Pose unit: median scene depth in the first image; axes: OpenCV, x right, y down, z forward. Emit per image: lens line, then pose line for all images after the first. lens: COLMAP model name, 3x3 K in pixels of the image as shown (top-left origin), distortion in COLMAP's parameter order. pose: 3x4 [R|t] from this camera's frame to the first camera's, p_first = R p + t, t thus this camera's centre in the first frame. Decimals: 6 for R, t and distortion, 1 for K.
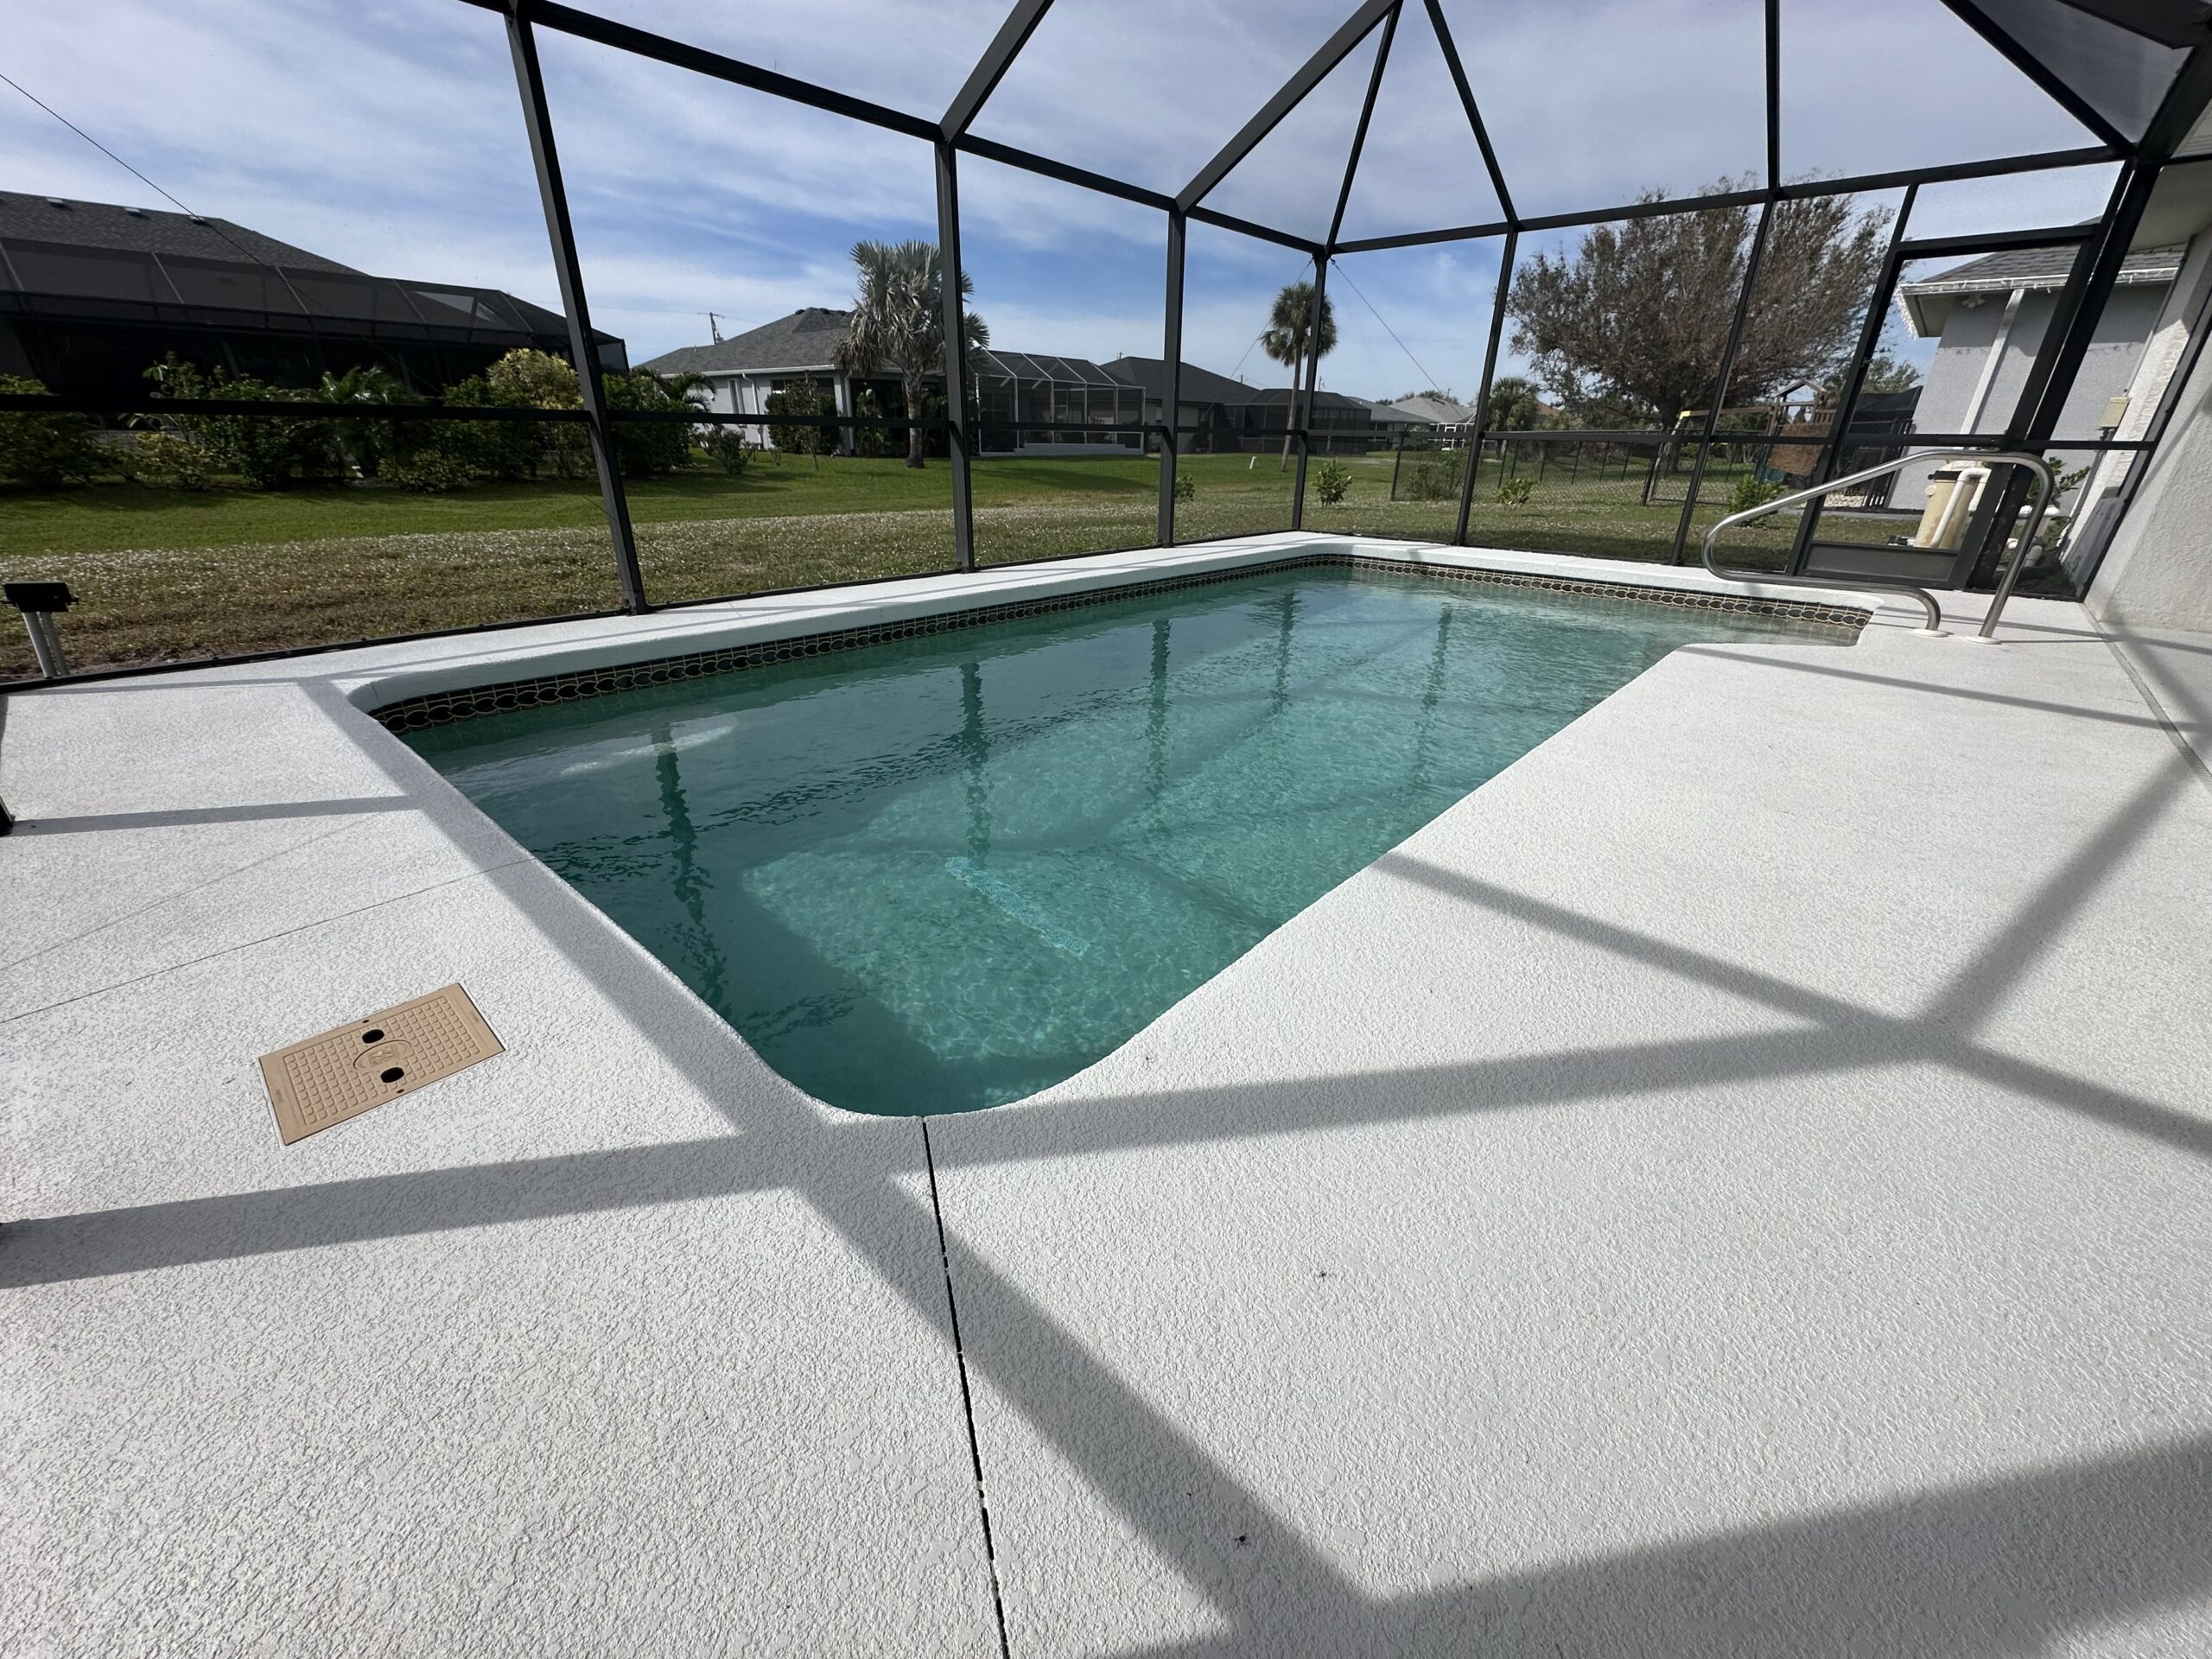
lens RADIAL K [[875.1, 0, 1106.0], [0, 875.1, 829.5], [0, 0, 1]] dist [-0.003574, -0.000971]
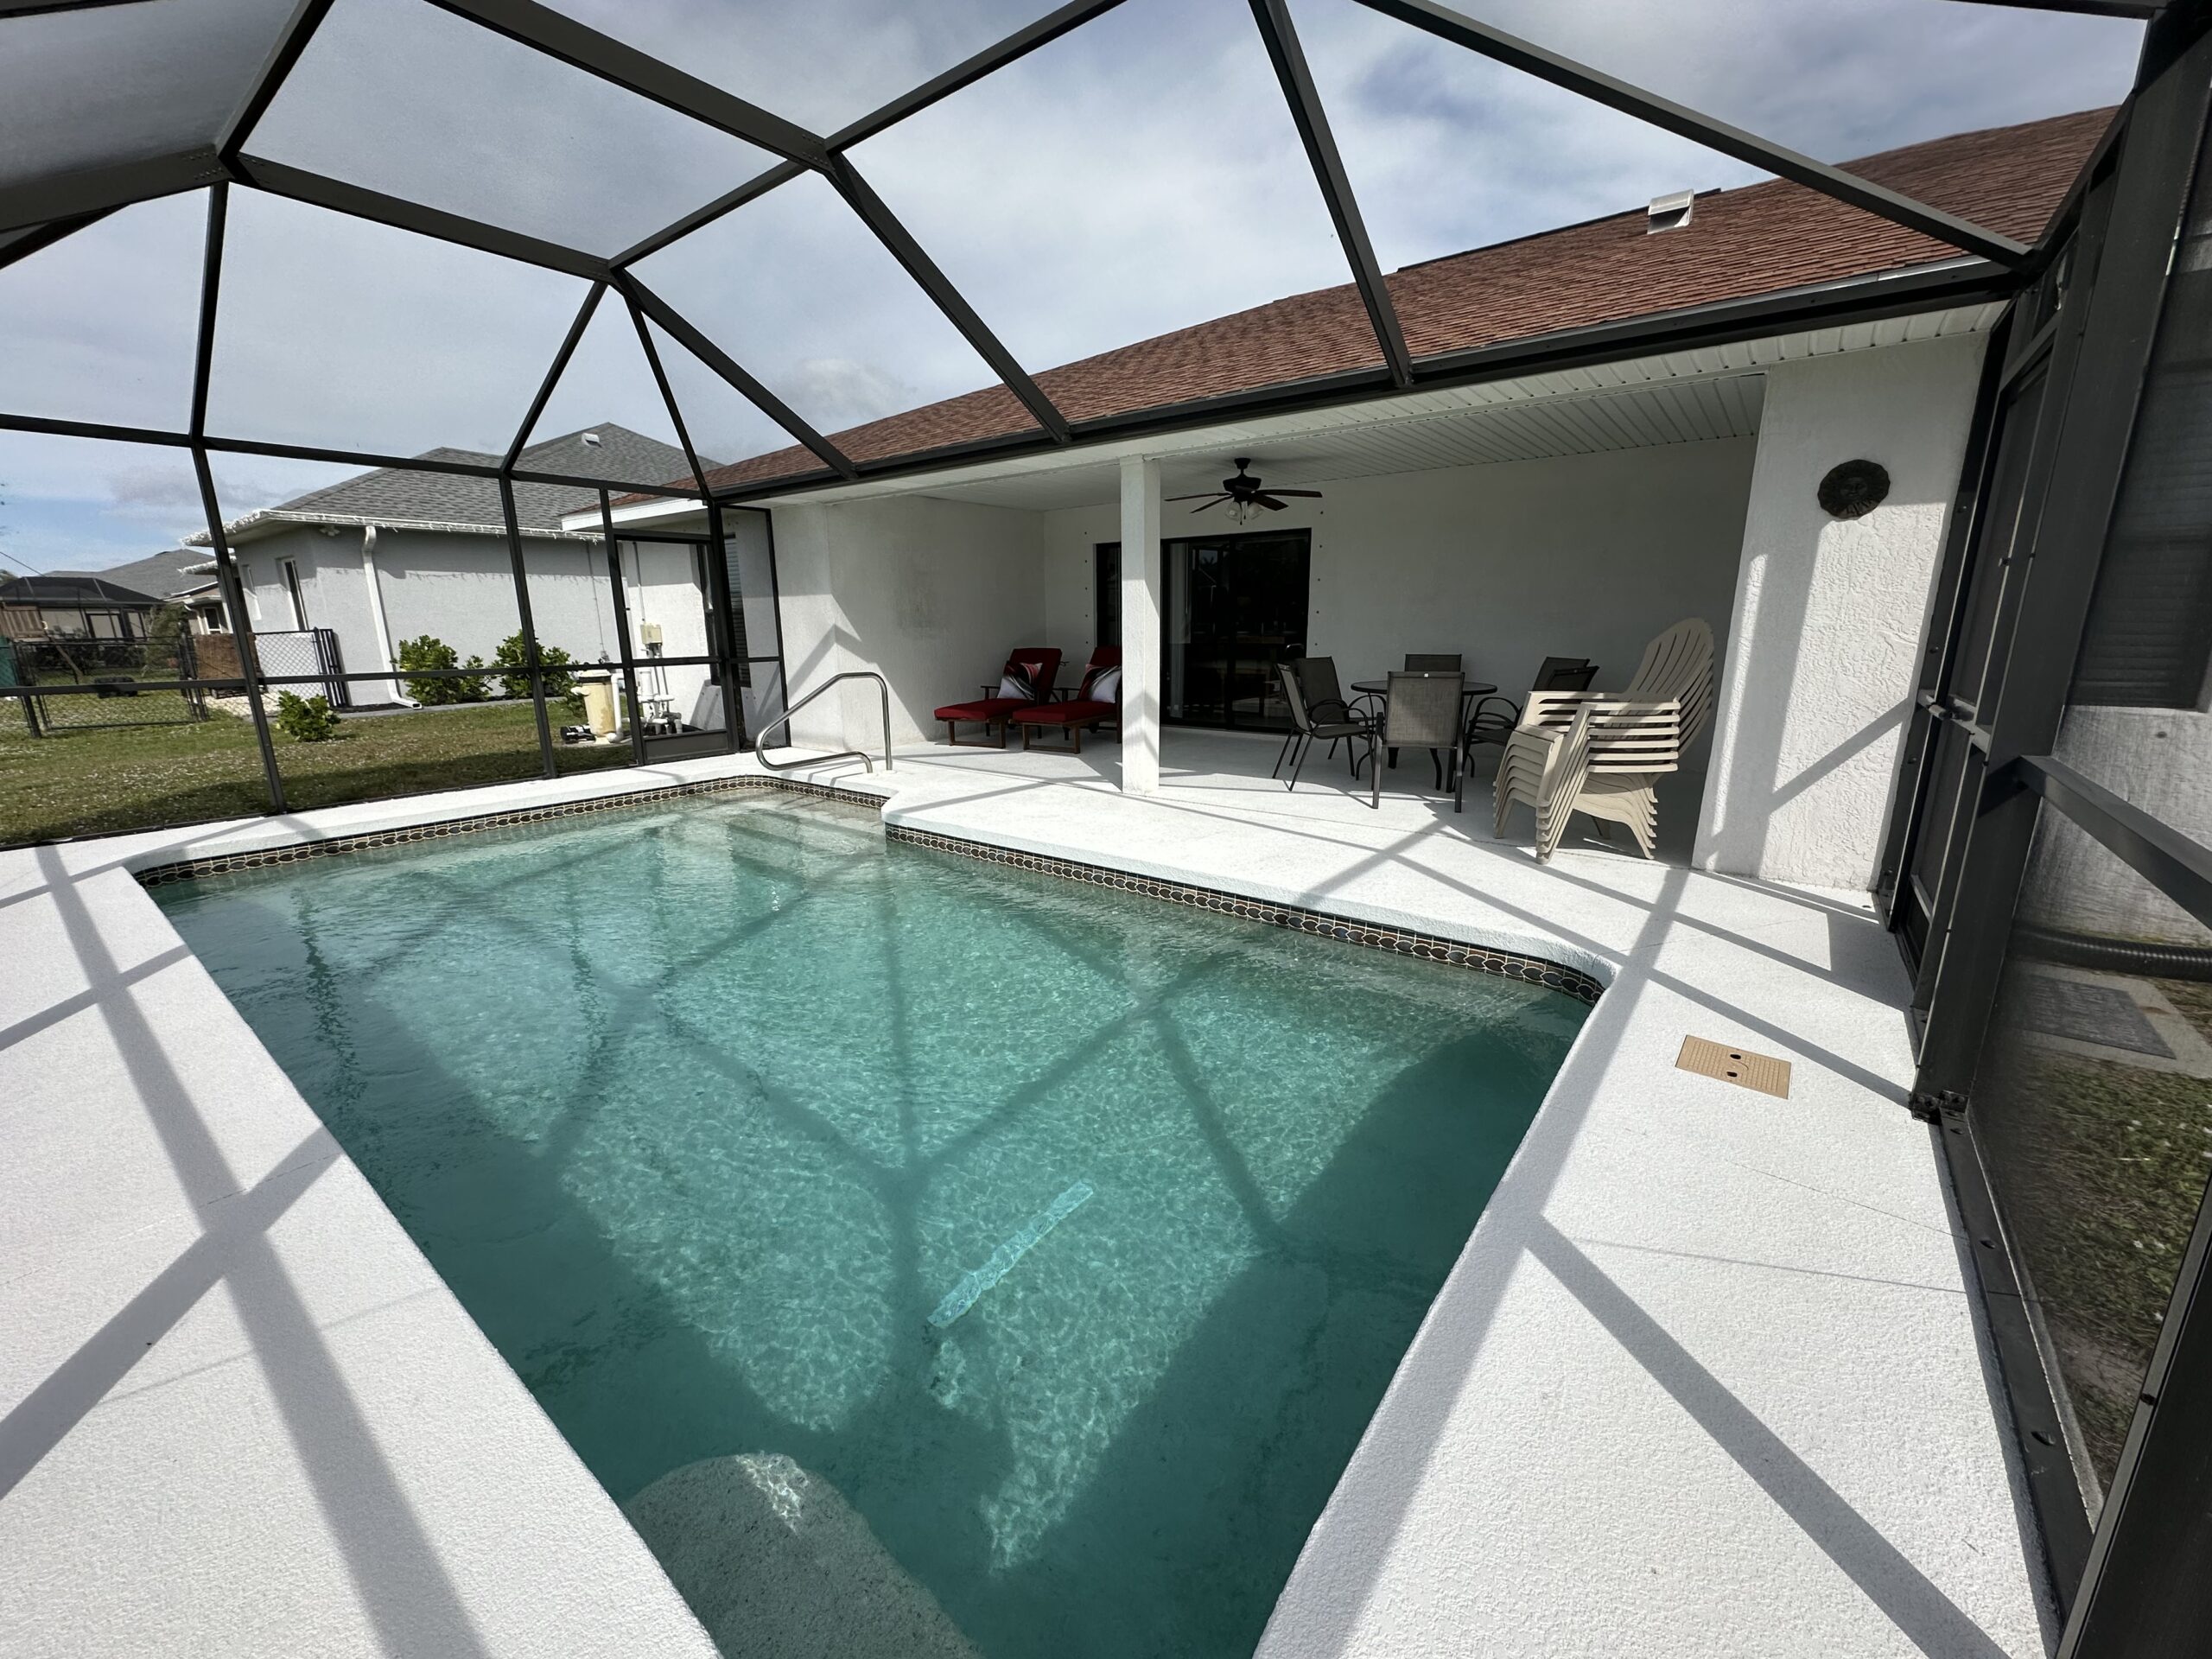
lens RADIAL K [[875.1, 0, 1106.0], [0, 875.1, 829.5], [0, 0, 1]] dist [-0.003574, -0.000971]
pose [[-0.066723, -0.245641, 0.967062, -0.509978], [0.420879, 0.871845, 0.250494, -0.257963], [-0.904660, 0.423729, 0.045213, 0.402662]]
